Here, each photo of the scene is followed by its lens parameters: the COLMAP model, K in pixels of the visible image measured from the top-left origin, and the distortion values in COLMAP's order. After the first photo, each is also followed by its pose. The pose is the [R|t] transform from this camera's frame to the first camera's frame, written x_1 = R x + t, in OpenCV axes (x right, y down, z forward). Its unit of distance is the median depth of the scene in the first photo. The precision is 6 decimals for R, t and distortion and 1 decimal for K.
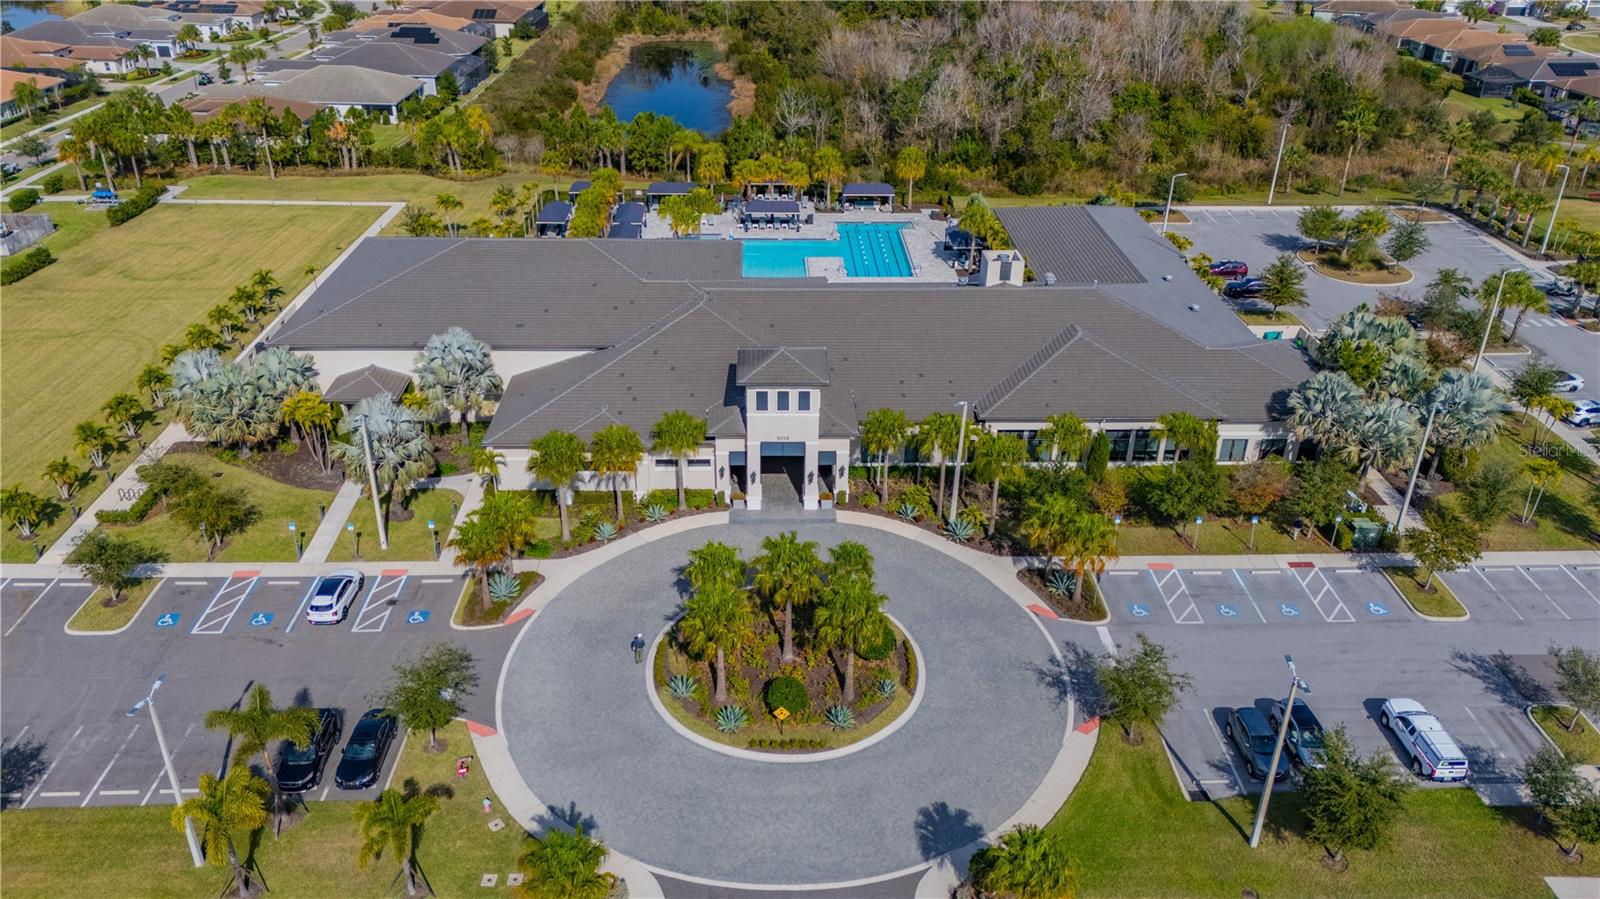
lens RADIAL K [[1189.8, 0, 800.0], [0, 1189.8, 449.5], [0, 0, 1]] dist [0.042221, -0.043826]
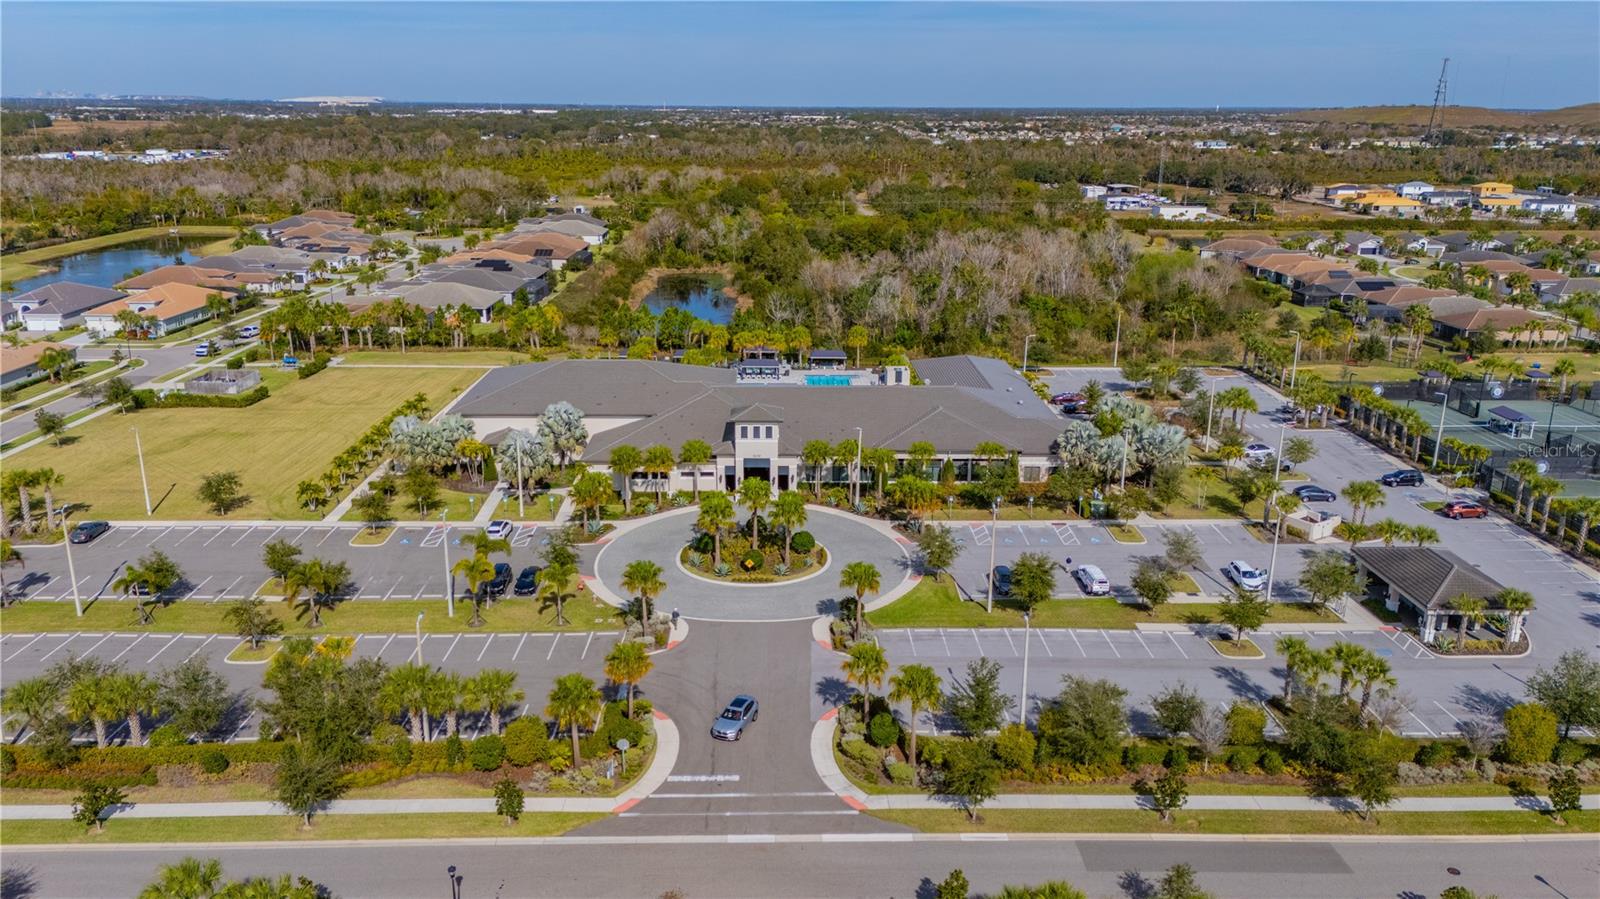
lens RADIAL K [[1189.8, 0, 800.0], [0, 1189.8, 449.5], [0, 0, 1]] dist [0.042221, -0.043826]
pose [[0.999978, -0.001023, -0.006589, 0.037641], [-0.000326, 0.979471, -0.201586, 0.207138], [0.006660, 0.201583, 0.979449, -0.425569]]
